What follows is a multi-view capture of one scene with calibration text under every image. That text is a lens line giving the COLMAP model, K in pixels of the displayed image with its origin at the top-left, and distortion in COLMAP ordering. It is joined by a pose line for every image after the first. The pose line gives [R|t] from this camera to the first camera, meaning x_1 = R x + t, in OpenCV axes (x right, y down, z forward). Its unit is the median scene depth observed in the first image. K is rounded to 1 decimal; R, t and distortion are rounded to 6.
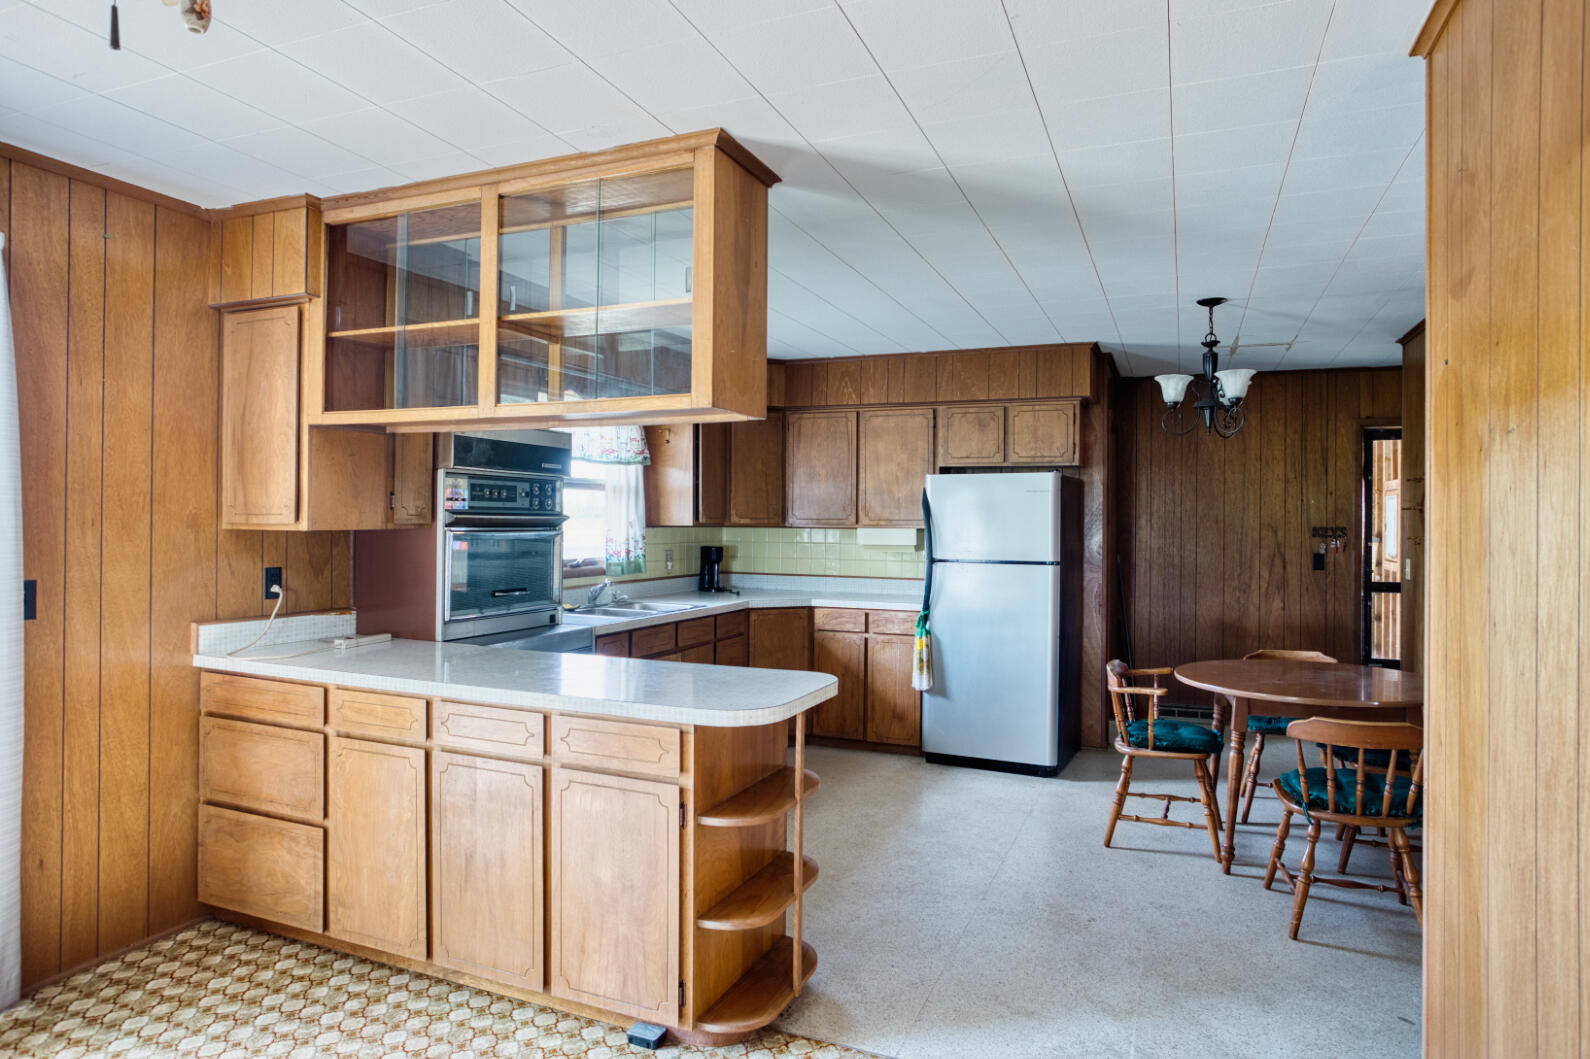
lens RADIAL K [[953.1, 0, 790.8], [0, 953.1, 515.3], [0, 0, 1]] dist [-0.064619, 0.049176]
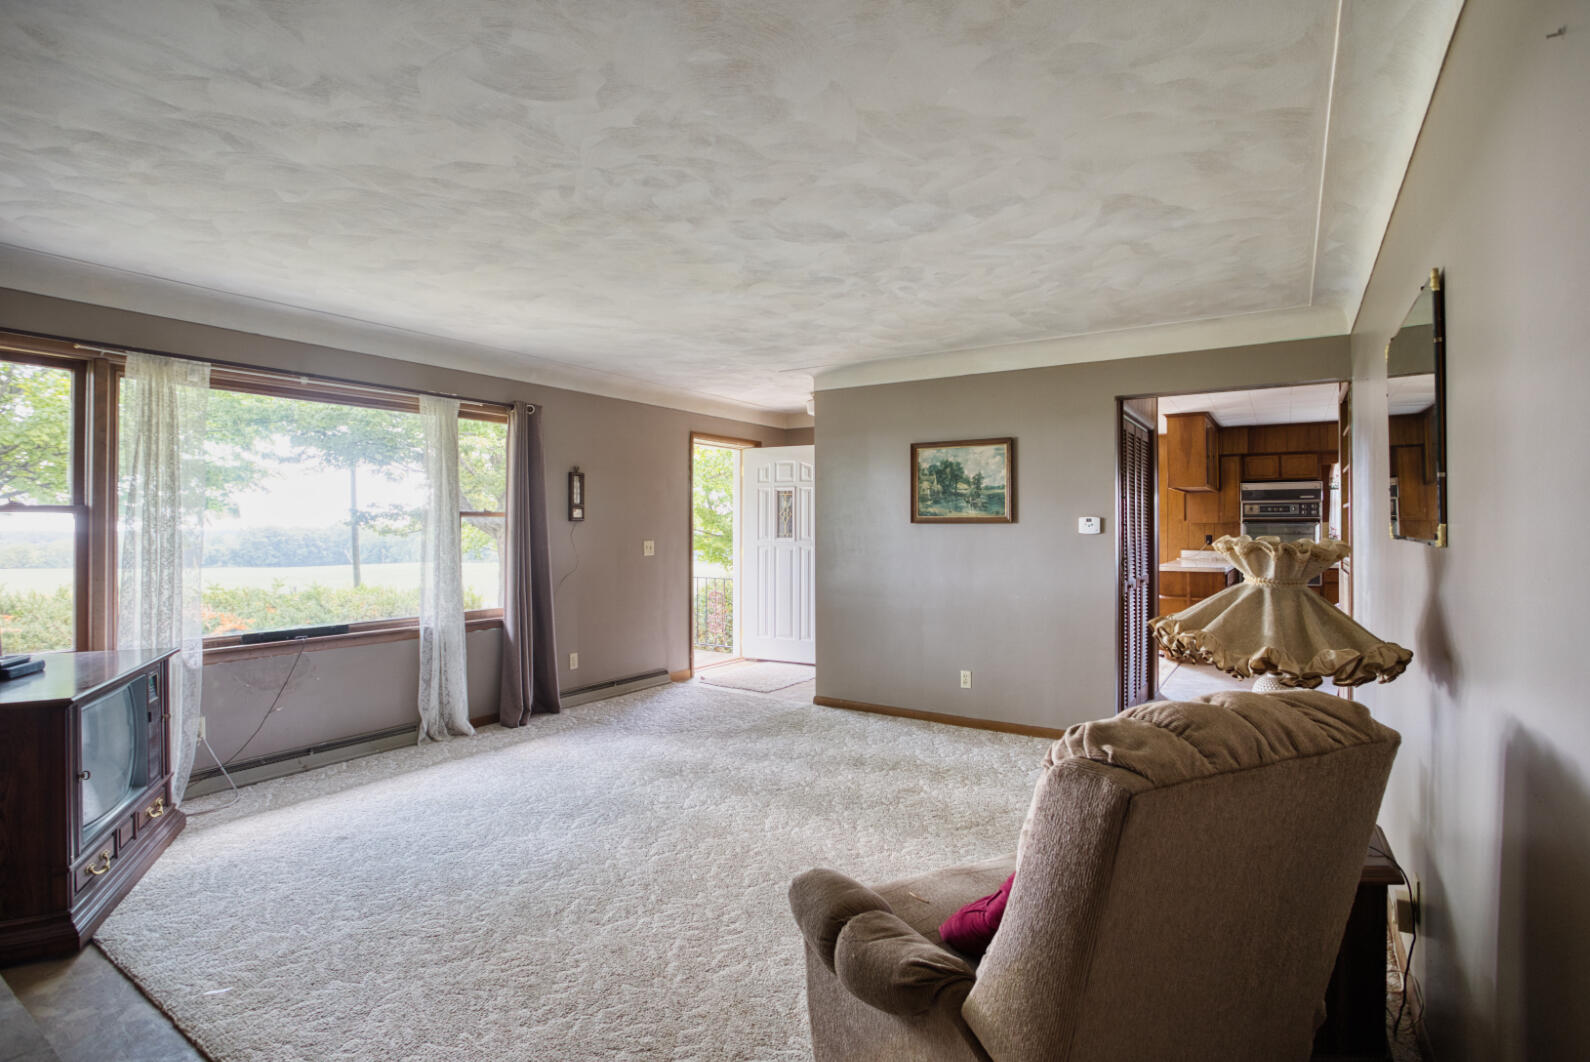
lens RADIAL K [[770.7, 0, 796.5], [0, 770.7, 521.9], [0, 0, 1]] dist [-0.065337, 0.023649]
pose [[-0.176700, -0.013667, -0.984170, 2.135635], [0.004357, 0.999883, -0.014667, 0.039918], [0.984255, -0.006879, -0.176620, 0.059584]]
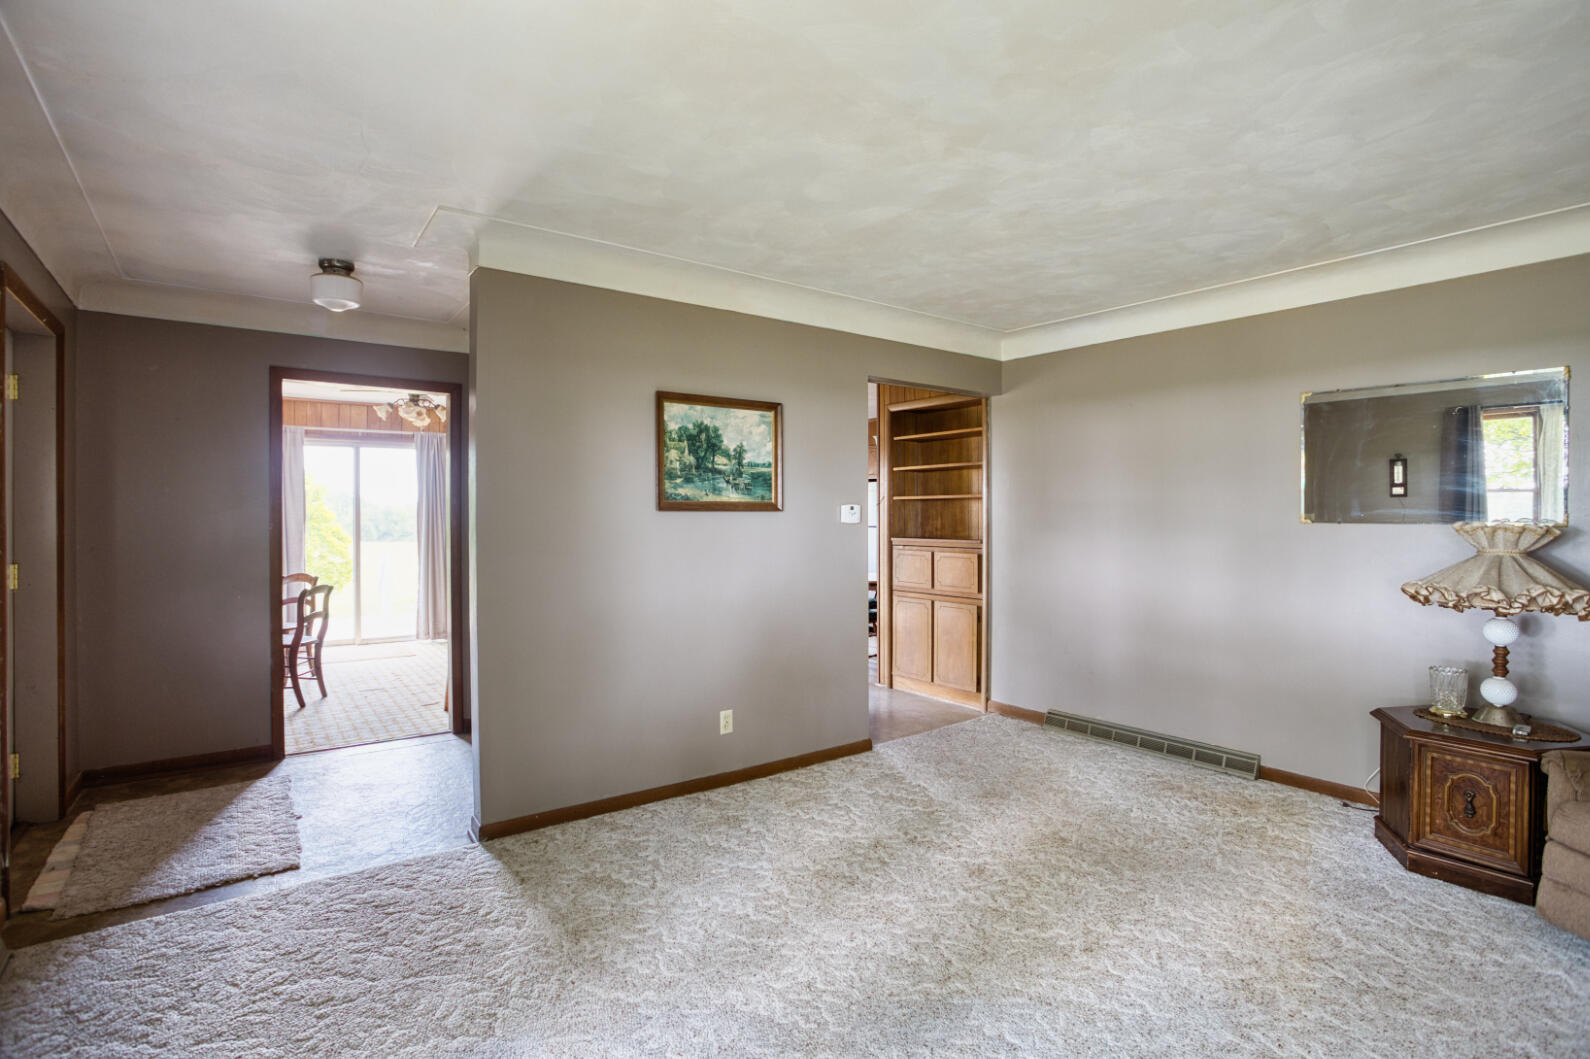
lens RADIAL K [[770.7, 0, 783.1], [0, 770.7, 515.3], [0, 0, 1]] dist [-0.065337, 0.023649]
pose [[0.859774, -0.007870, -0.510615, 1.322325], [0.011641, 0.999923, 0.004189, 0.026211], [0.510542, -0.009546, 0.859800, -0.712937]]
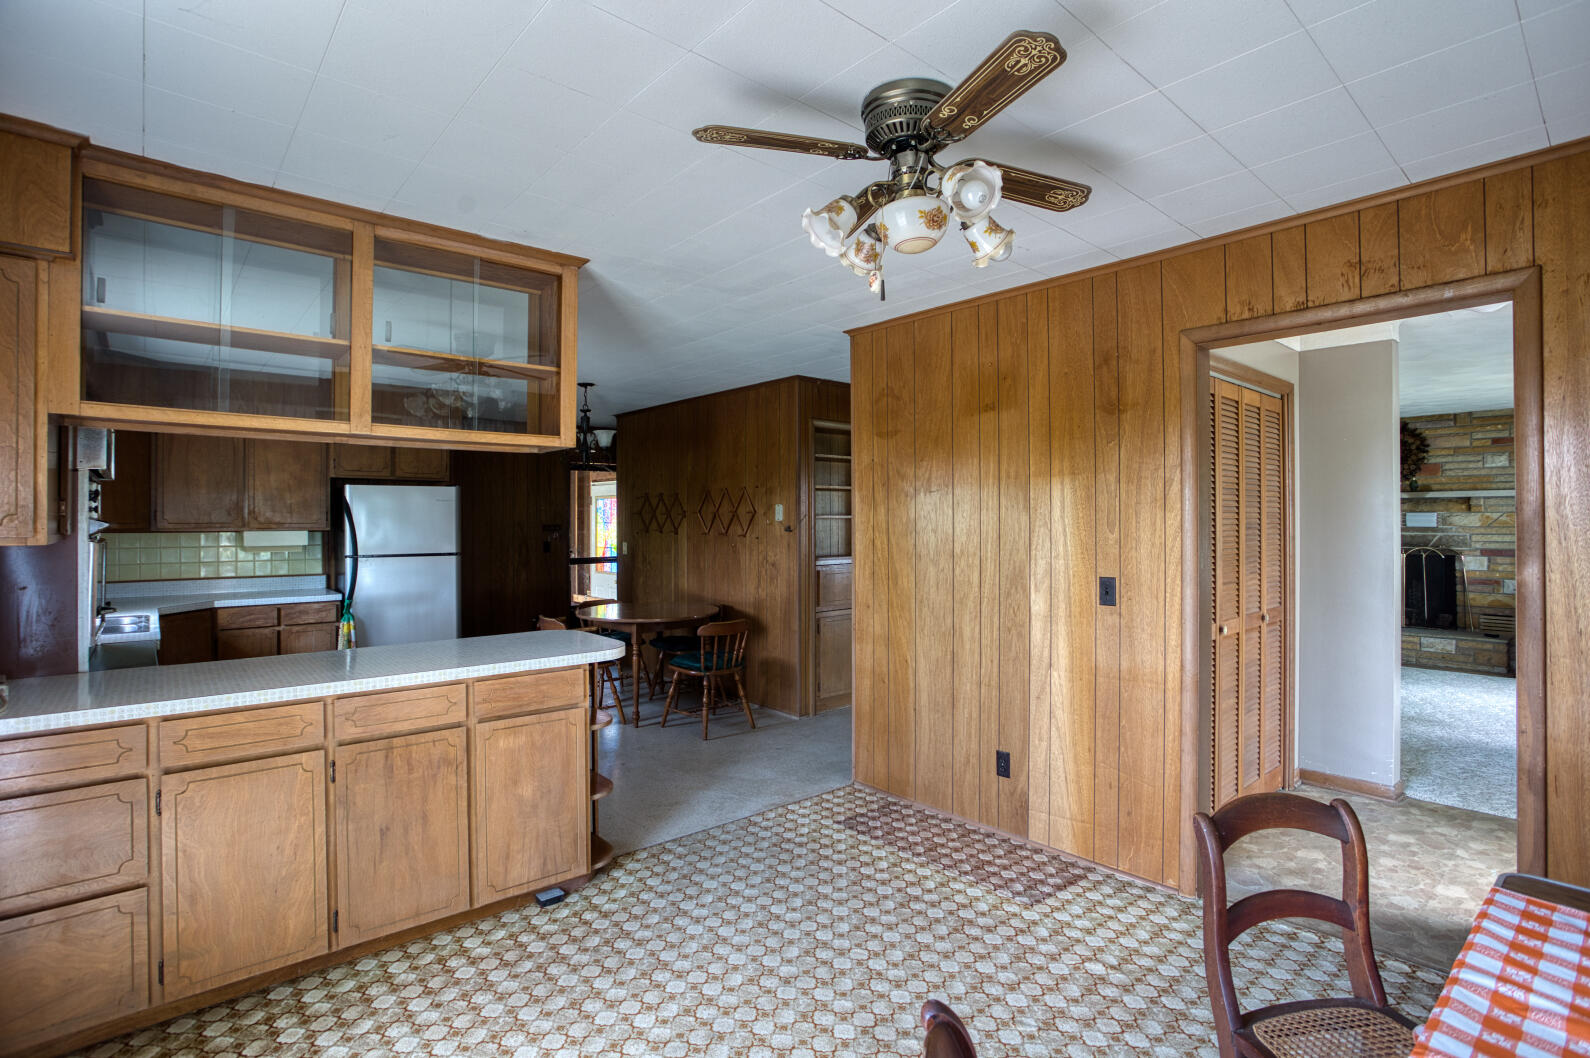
lens RADIAL K [[770.7, 0, 792.6], [0, 770.7, 517.1], [0, 0, 1]] dist [-0.065337, 0.023649]
pose [[0.438585, -0.005171, 0.898675, -0.680129], [0.002617, 0.999987, 0.004477, -0.007775], [-0.898686, 0.000388, 0.438593, 0.128562]]
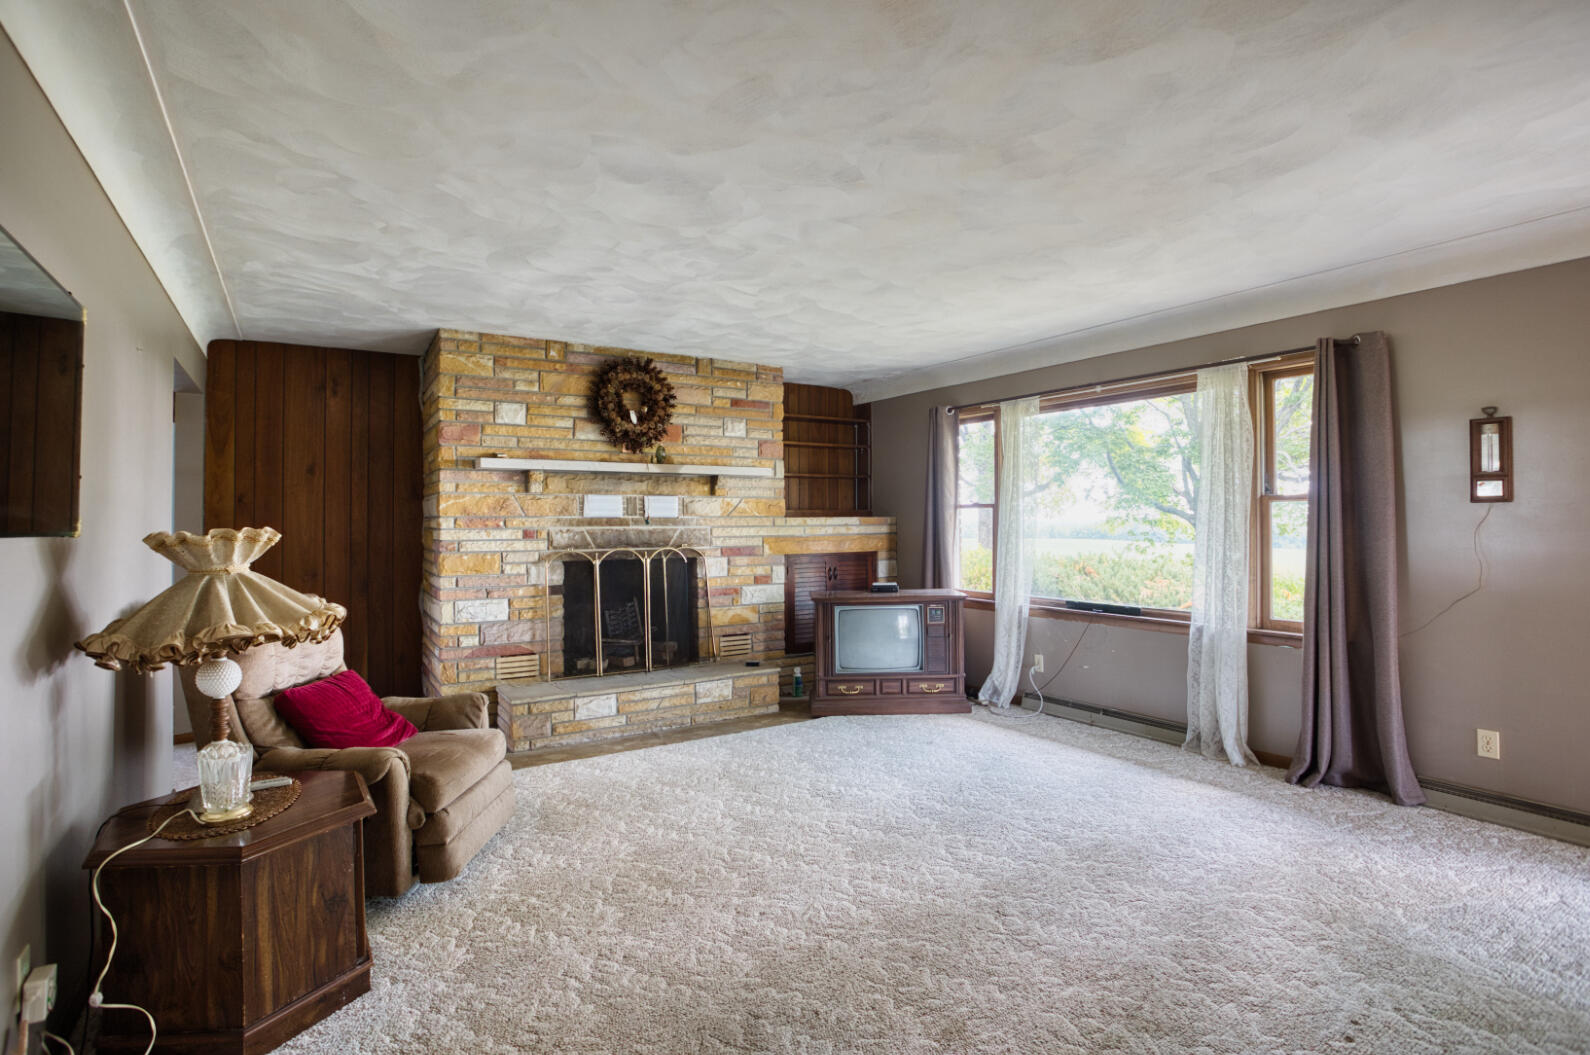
lens RADIAL K [[770.7, 0, 784.1], [0, 770.7, 507.9], [0, 0, 1]] dist [-0.065337, 0.023649]
pose [[-0.823815, 0.006518, 0.566821, 0.906979], [-0.002969, 0.999871, -0.015814, 0.037192], [-0.566850, -0.014711, -0.823689, 0.512199]]
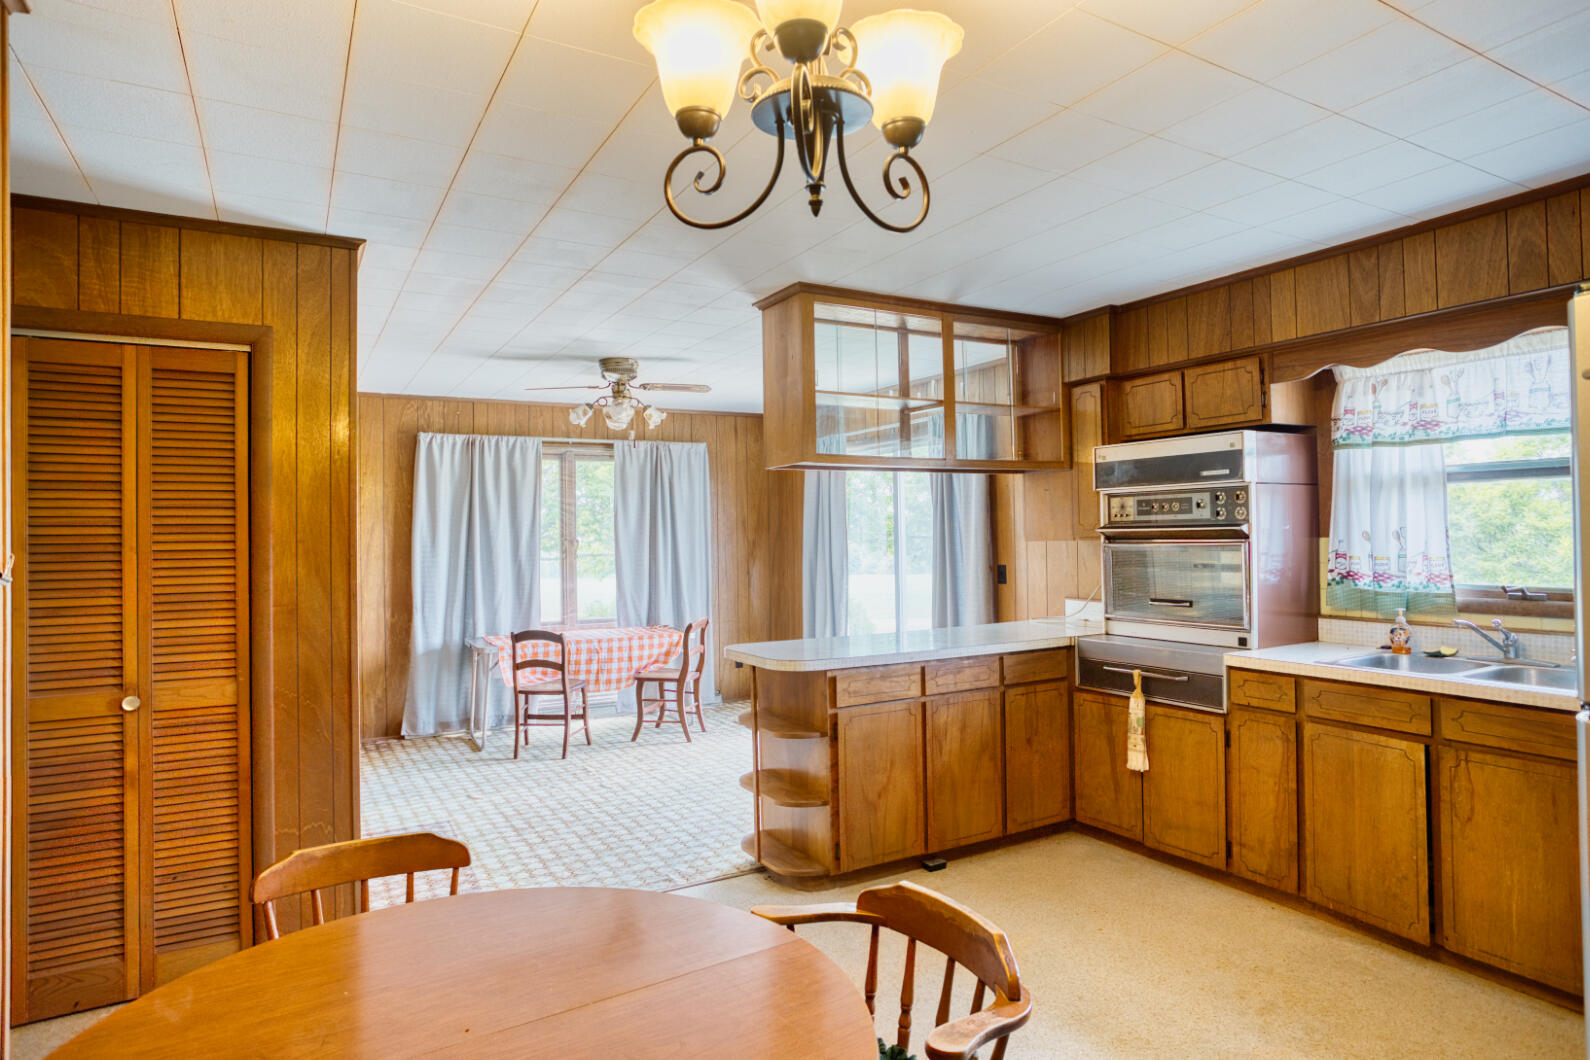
lens RADIAL K [[900.4, 0, 789.3], [0, 900.4, 516.1], [0, 0, 1]] dist [-0.047570, 0.005886]
pose [[-0.612730, -0.015004, -0.790150, 0.776826], [0.014806, 0.999426, -0.030460, 0.011928], [0.790154, -0.030363, -0.612156, 1.366850]]
